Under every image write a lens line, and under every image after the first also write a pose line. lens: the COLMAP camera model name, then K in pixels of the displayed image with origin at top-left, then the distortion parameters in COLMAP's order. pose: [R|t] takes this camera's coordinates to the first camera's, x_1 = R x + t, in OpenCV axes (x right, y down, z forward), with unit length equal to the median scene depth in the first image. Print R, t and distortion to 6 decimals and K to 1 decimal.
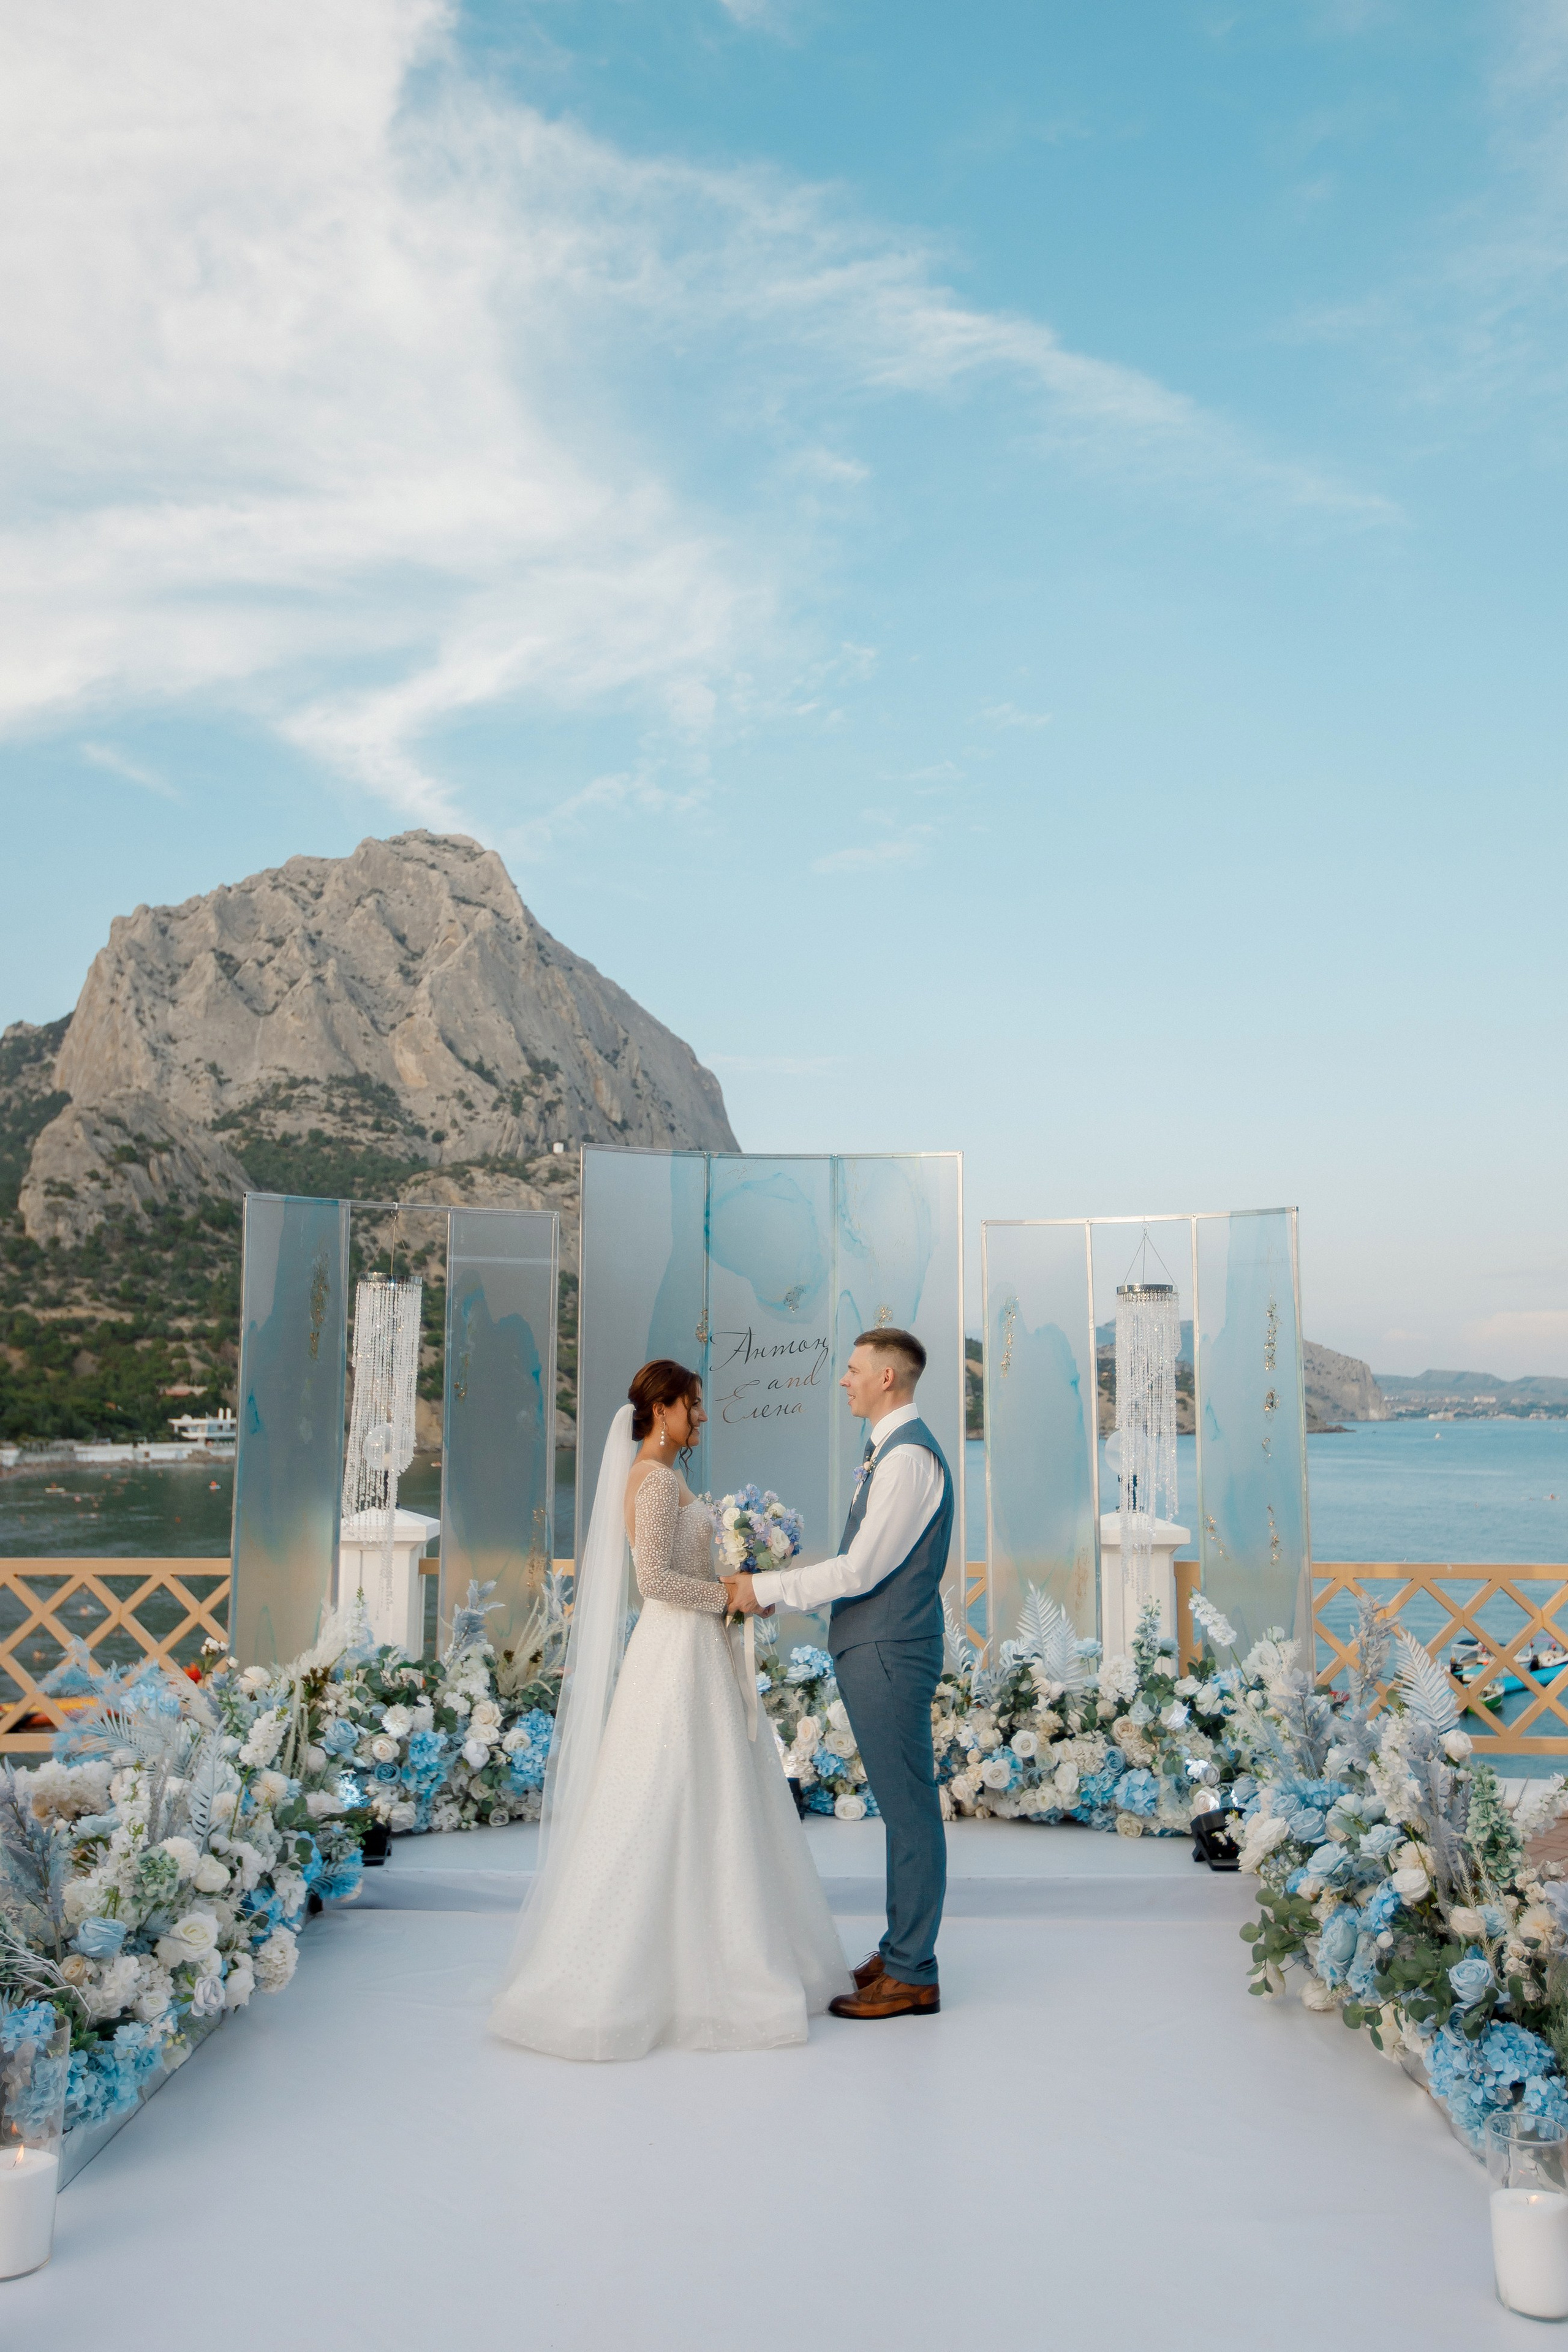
lens RADIAL K [[1900.2, 0, 830.4], [0, 1900.2, 1150.4], [0, 0, 1]] dist [-0.011692, 0.082268]
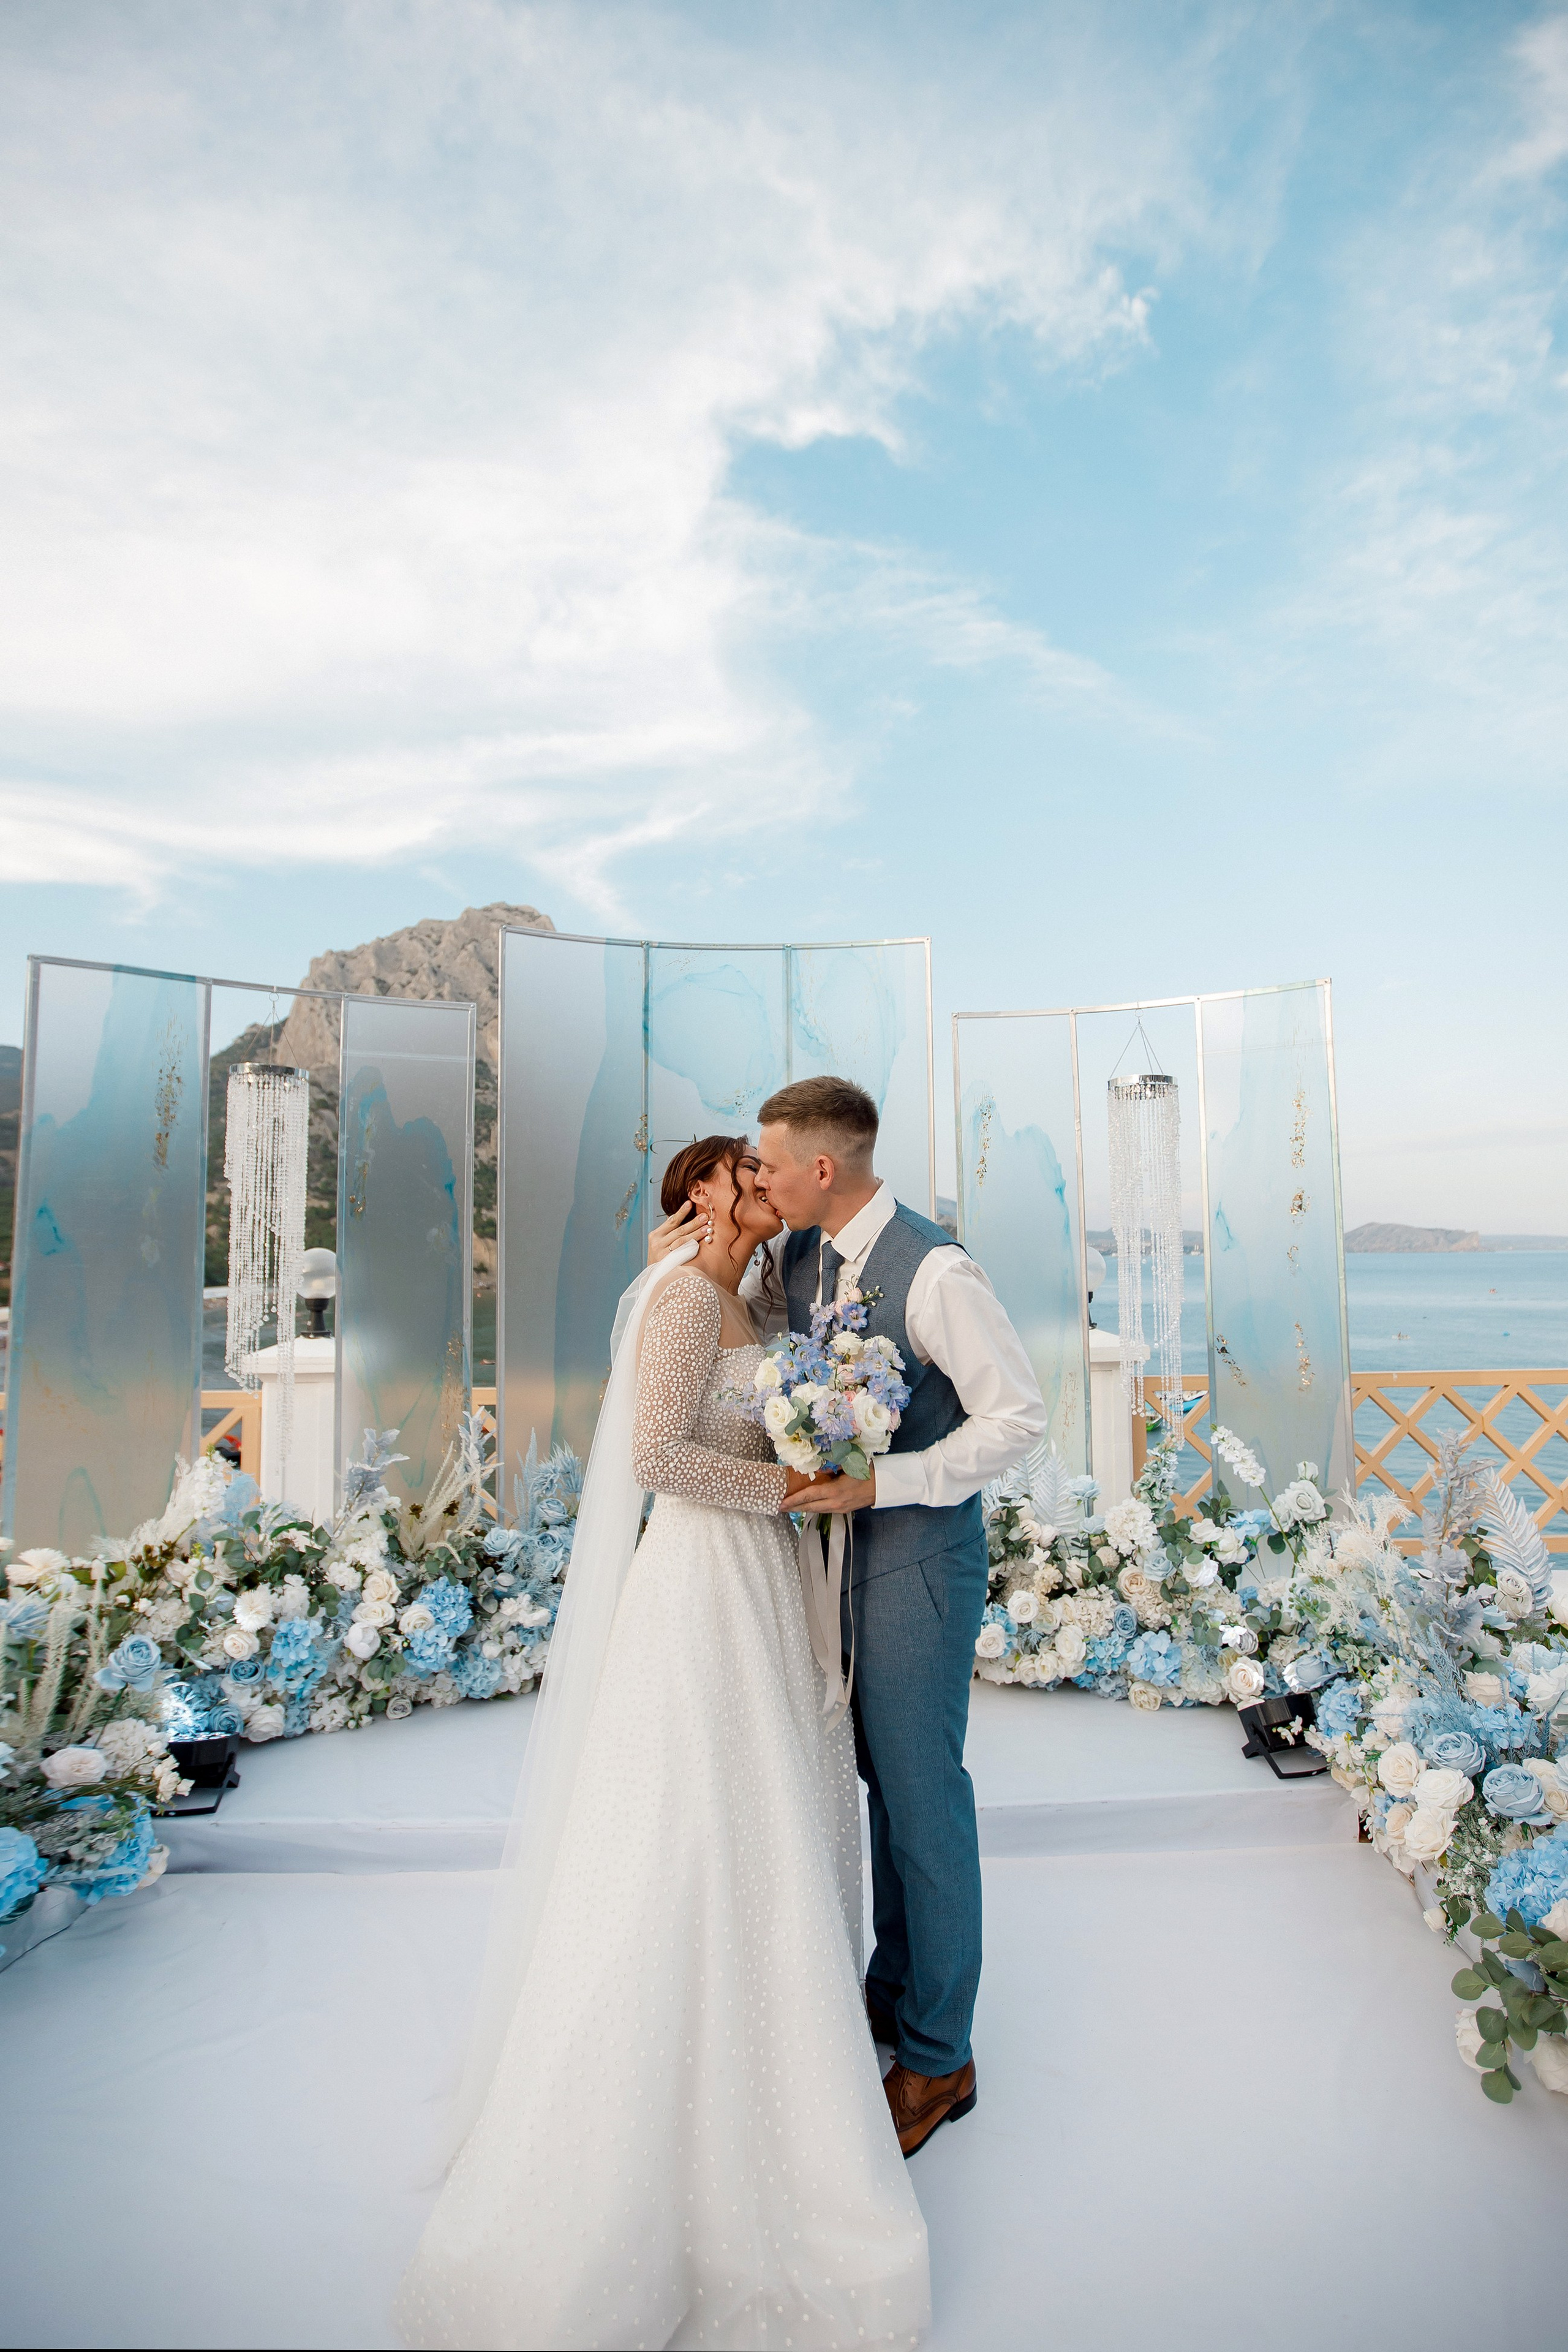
lens RADIAL K [[1153.3, 0, 811.7], [0, 1153.3, 1153.8], [0, 0, 1]] dist [-0.051681, 0.026821]
pose [[0.998817, -0.009393, 0.047719, -0.014668], [0.007109, 0.998831, 0.047812, 0.084728], [-0.048112, -0.047416, 0.997716, 0.503256]]
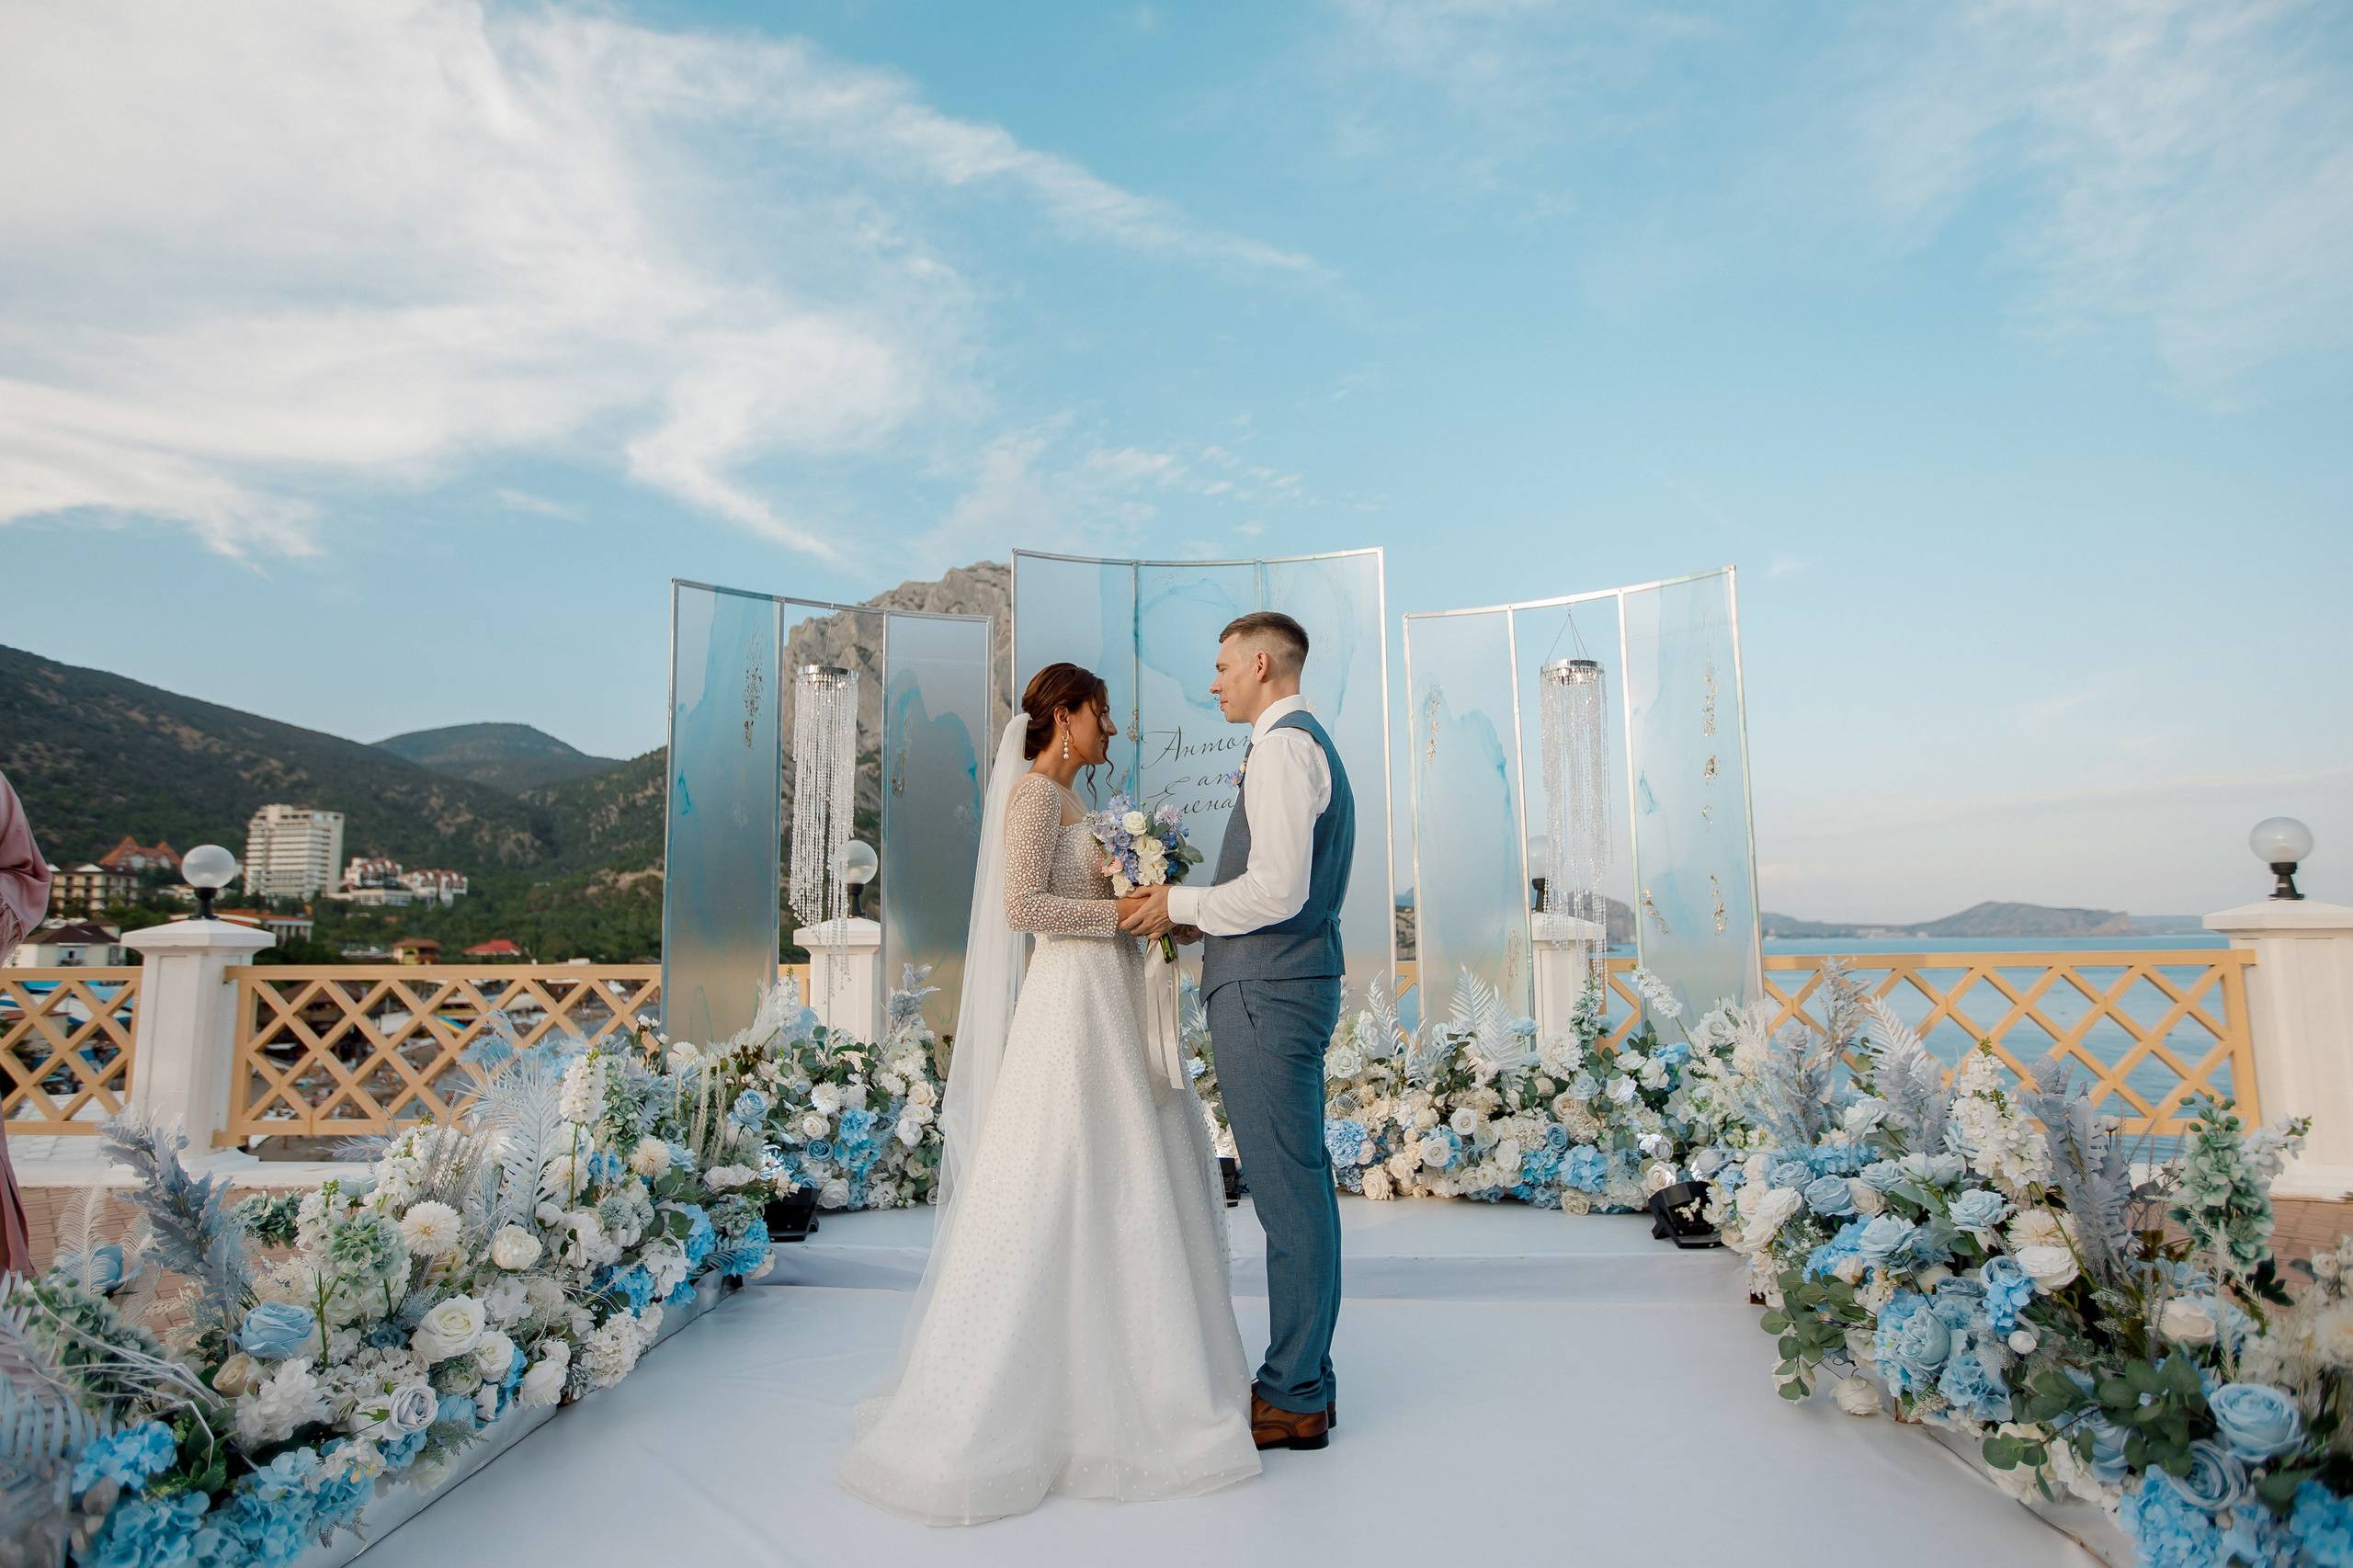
lens RADIAL K [[1264.0, 0, 1176.5], [0, 1264.0, 784.0], [0, 0, 1]] dist [-0.022172, 0.002245]
pose [[0.997316, -0.023221, -0.069443, 0.003649], [0.024003, 0.999657, 0.010448, 0.128715], [0.069177, -0.012087, 0.997531, 0.344808]]
